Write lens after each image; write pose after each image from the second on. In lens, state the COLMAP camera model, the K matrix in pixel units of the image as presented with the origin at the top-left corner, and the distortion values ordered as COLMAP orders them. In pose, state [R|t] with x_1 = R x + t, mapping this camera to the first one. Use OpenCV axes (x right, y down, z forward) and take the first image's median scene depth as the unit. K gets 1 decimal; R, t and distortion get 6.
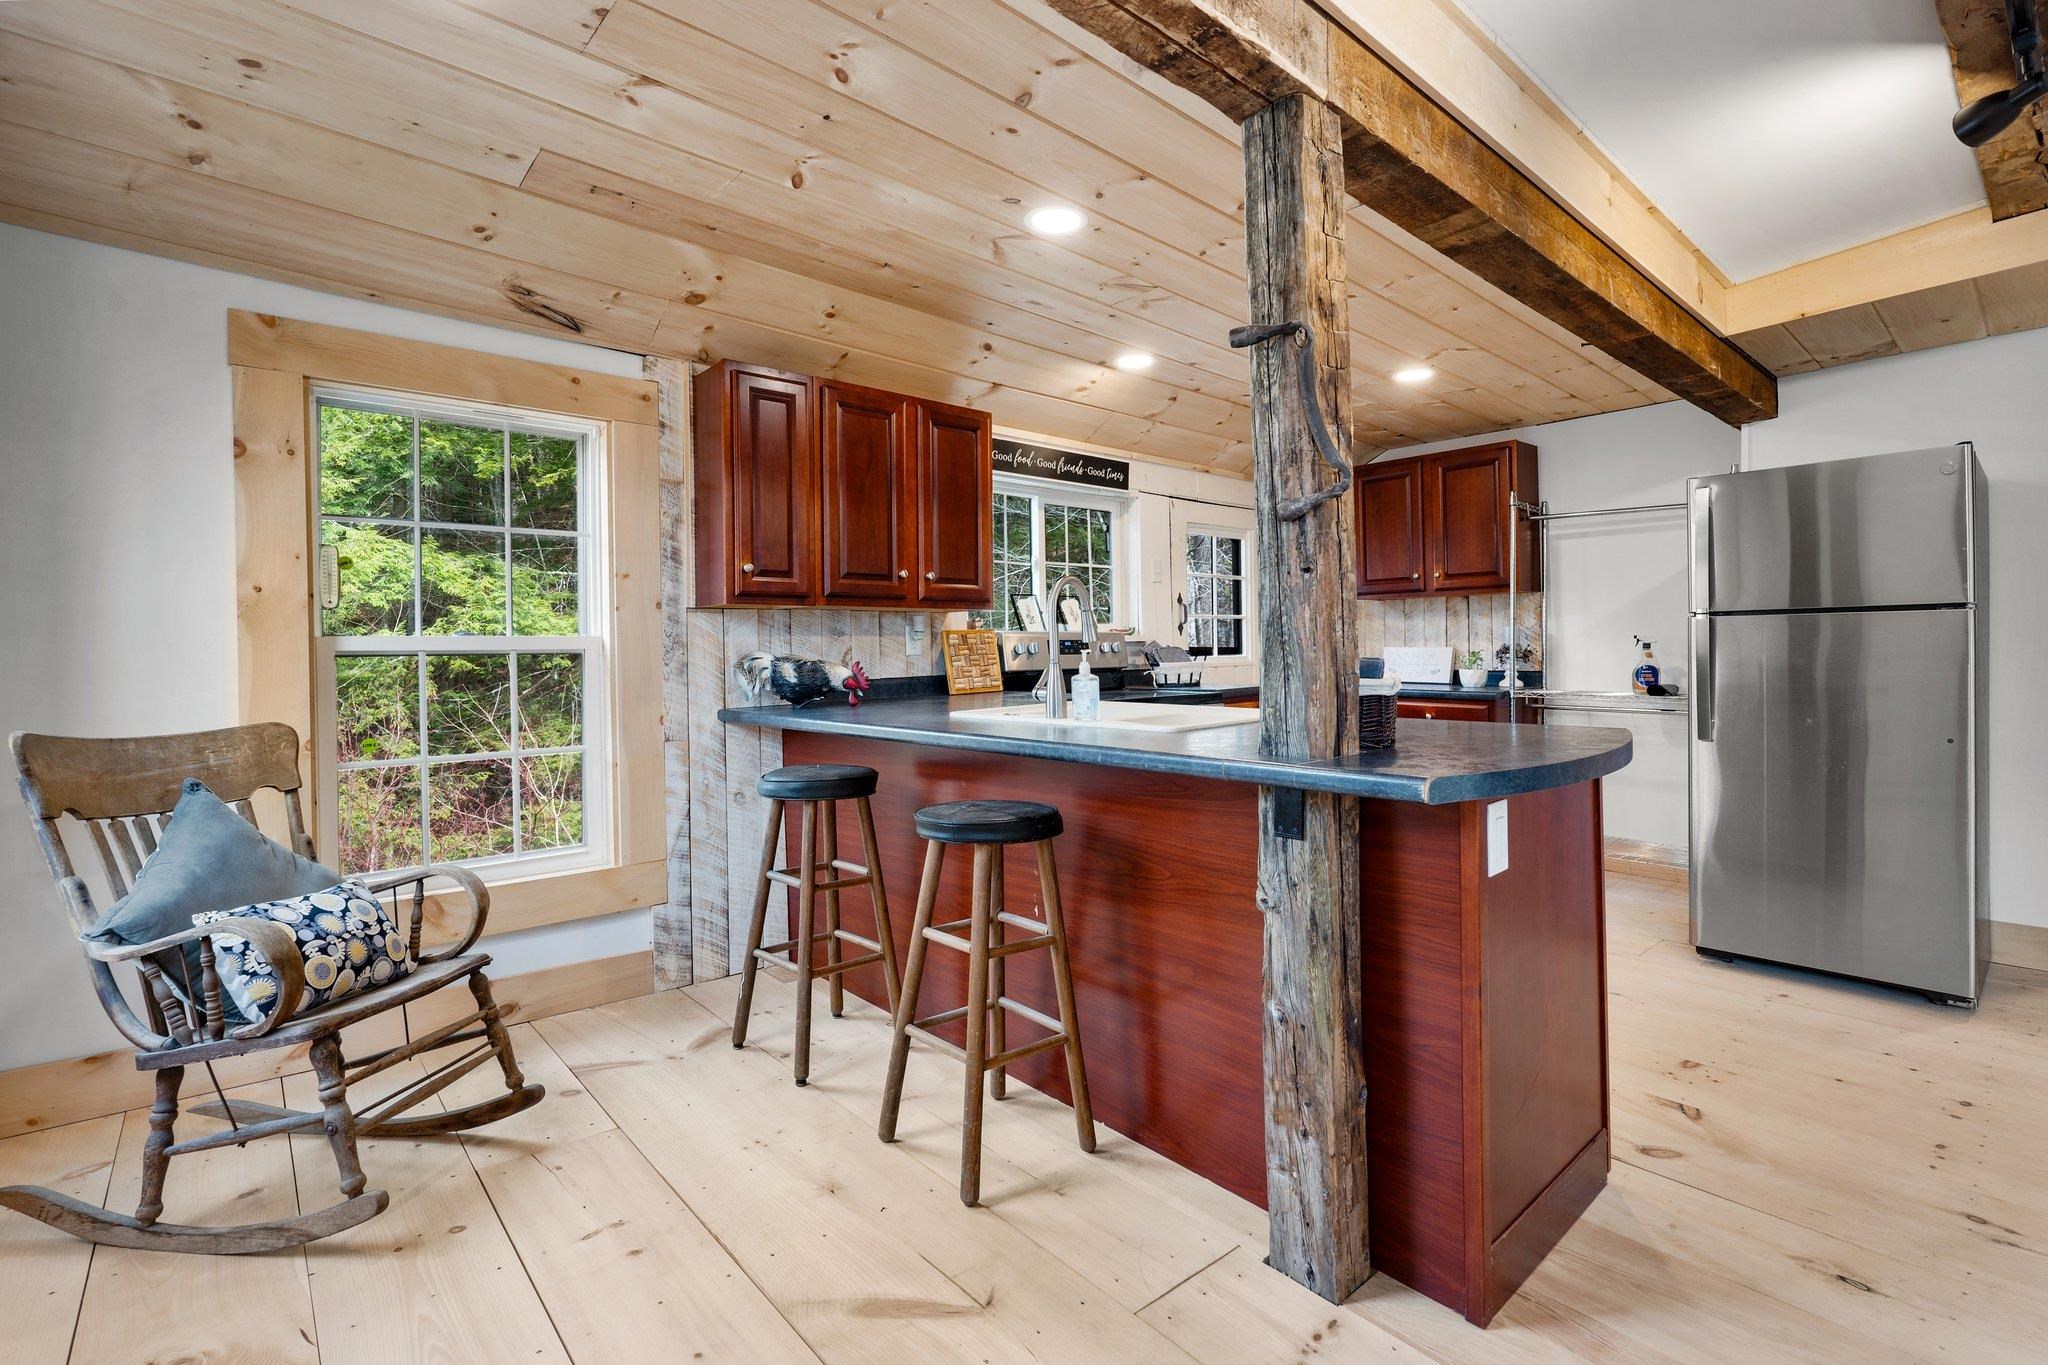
lens RADIAL K [[932.2, 0, 1015.1], [0, 932.2, 658.1], [0, 0, 1]] dist [-0.004366, 0.000596]
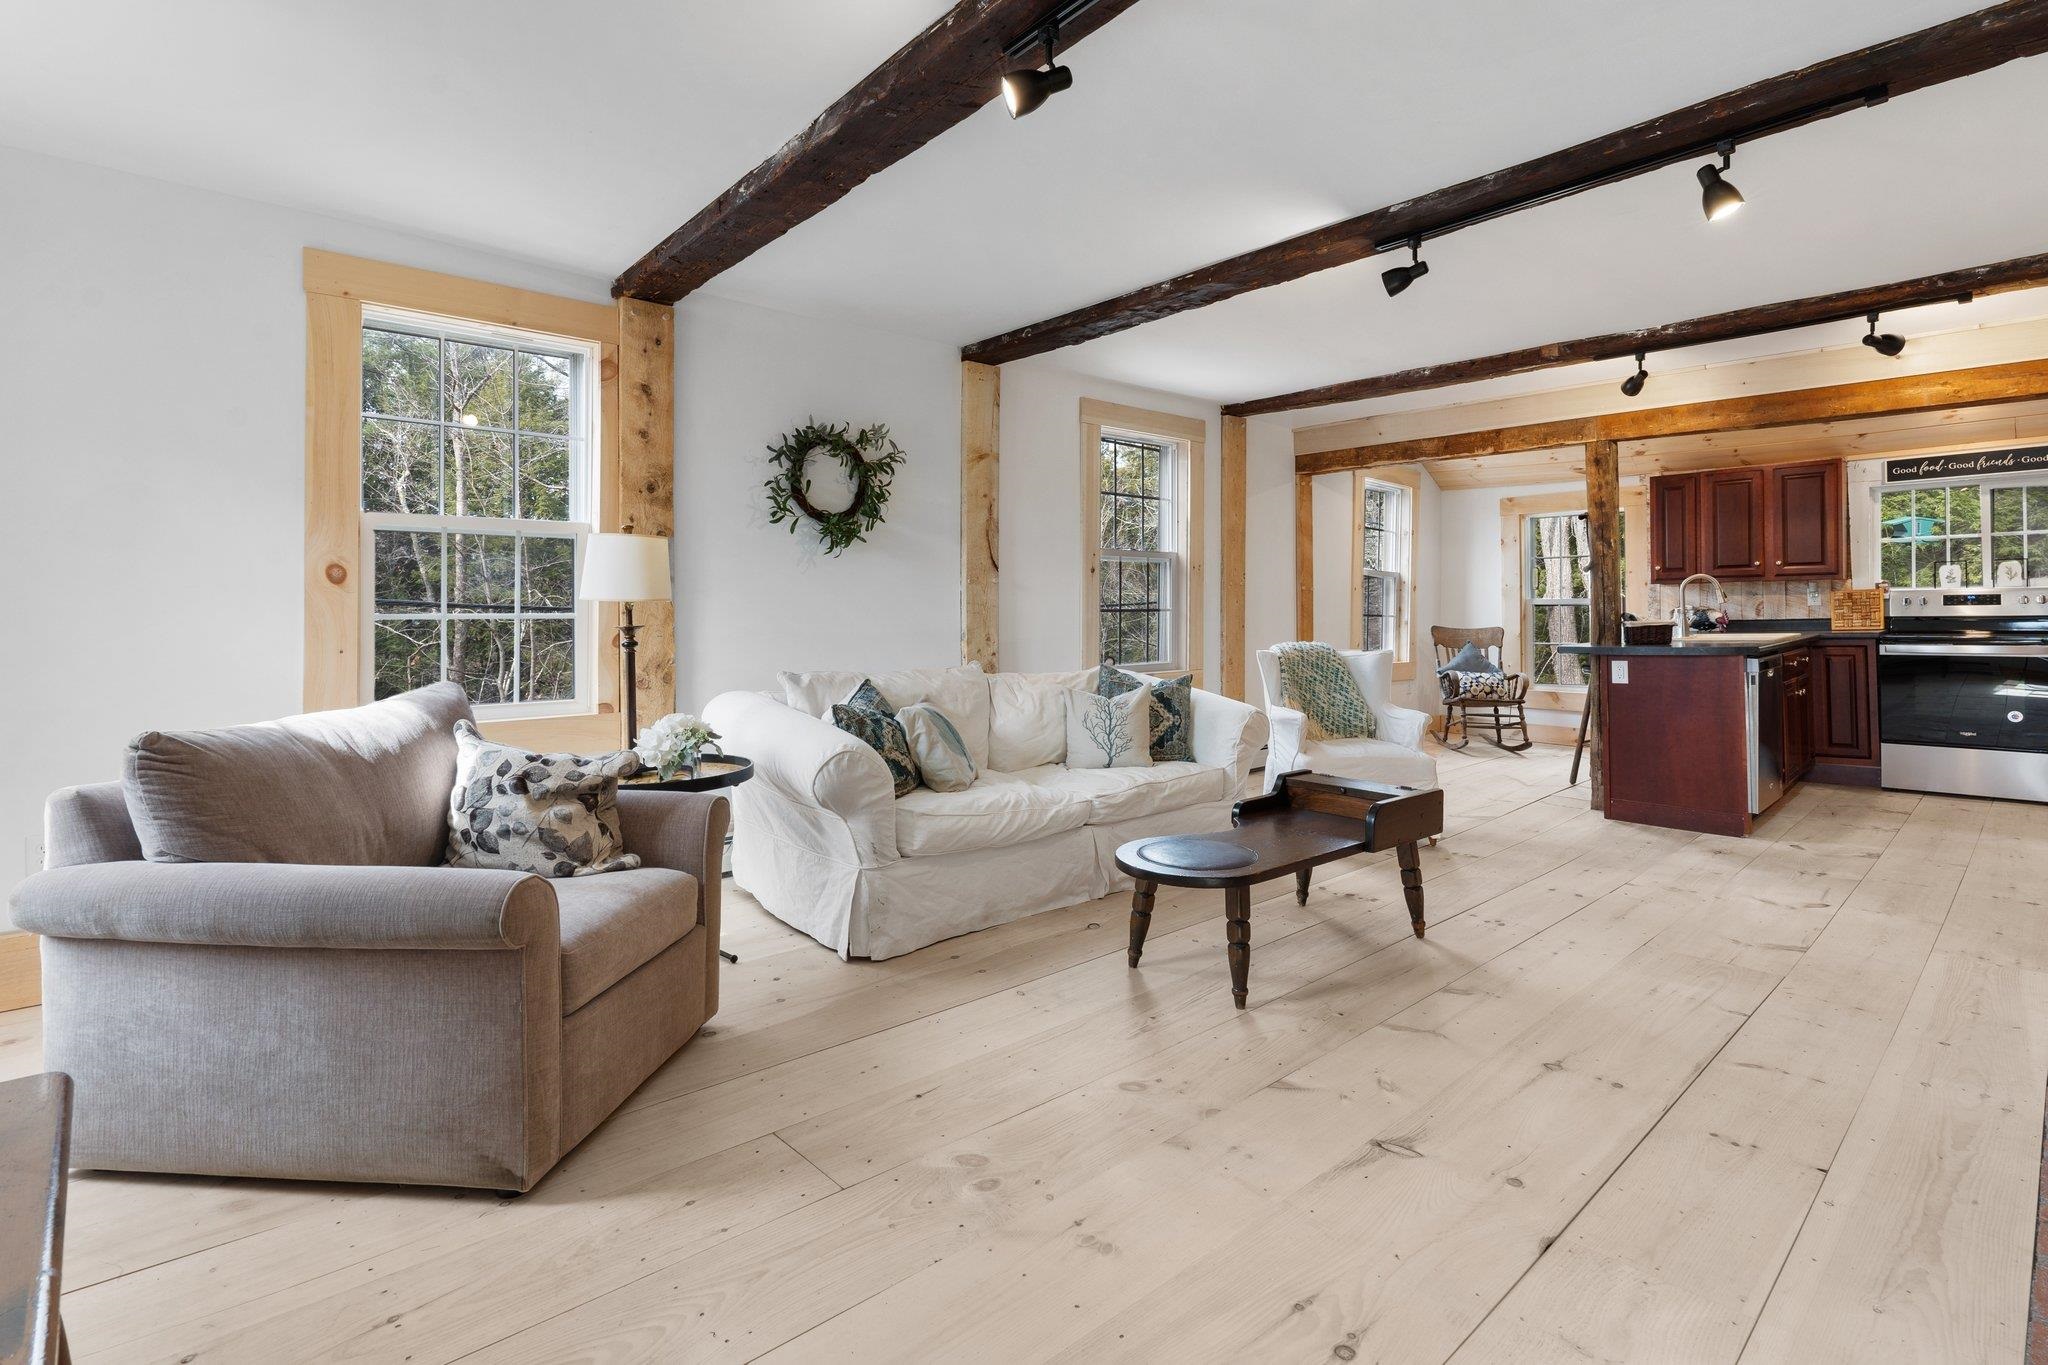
lens RADIAL K [[932.2, 0, 1090.8], [0, 932.2, 615.8], [0, 0, 1]] dist [-0.004366, 0.000596]
pose [[0.070432, 0.020793, -0.997300, 1.699474], [0.010407, 0.999713, 0.021578, -0.039901], [0.997462, -0.011899, 0.070195, -0.484433]]
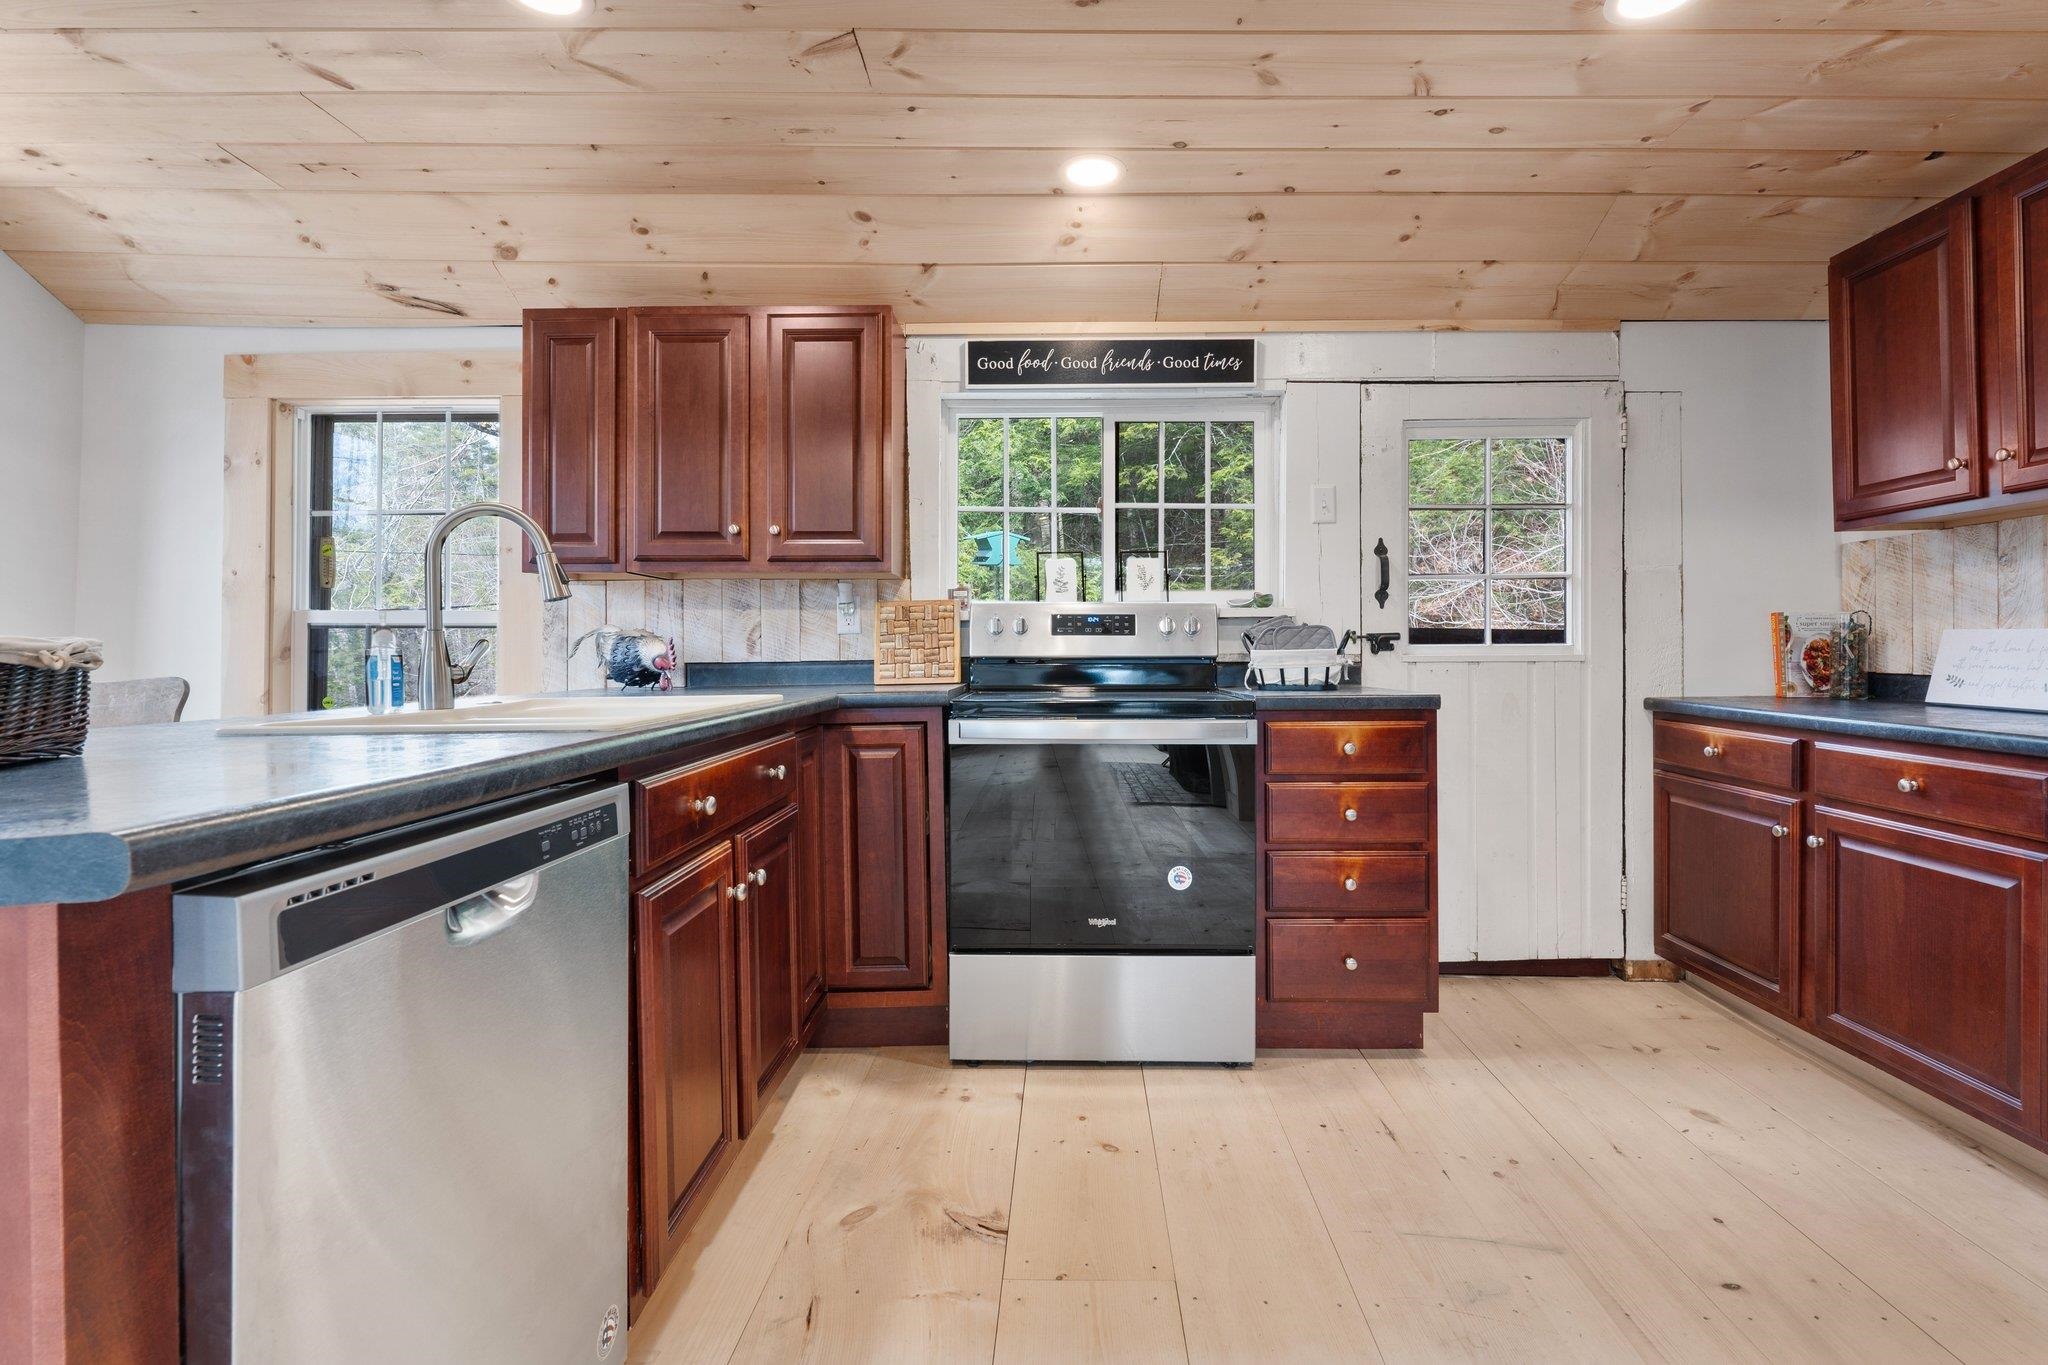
lens RADIAL K [[932.2, 0, 1024.0], [0, 932.2, 655.0], [0, 0, 1]] dist [-0.004366, 0.000596]
pose [[0.738174, 0.016048, -0.674420, 0.622966], [-0.015907, 0.999853, 0.006381, 0.009048], [0.674423, 0.006017, 0.738321, 0.592122]]
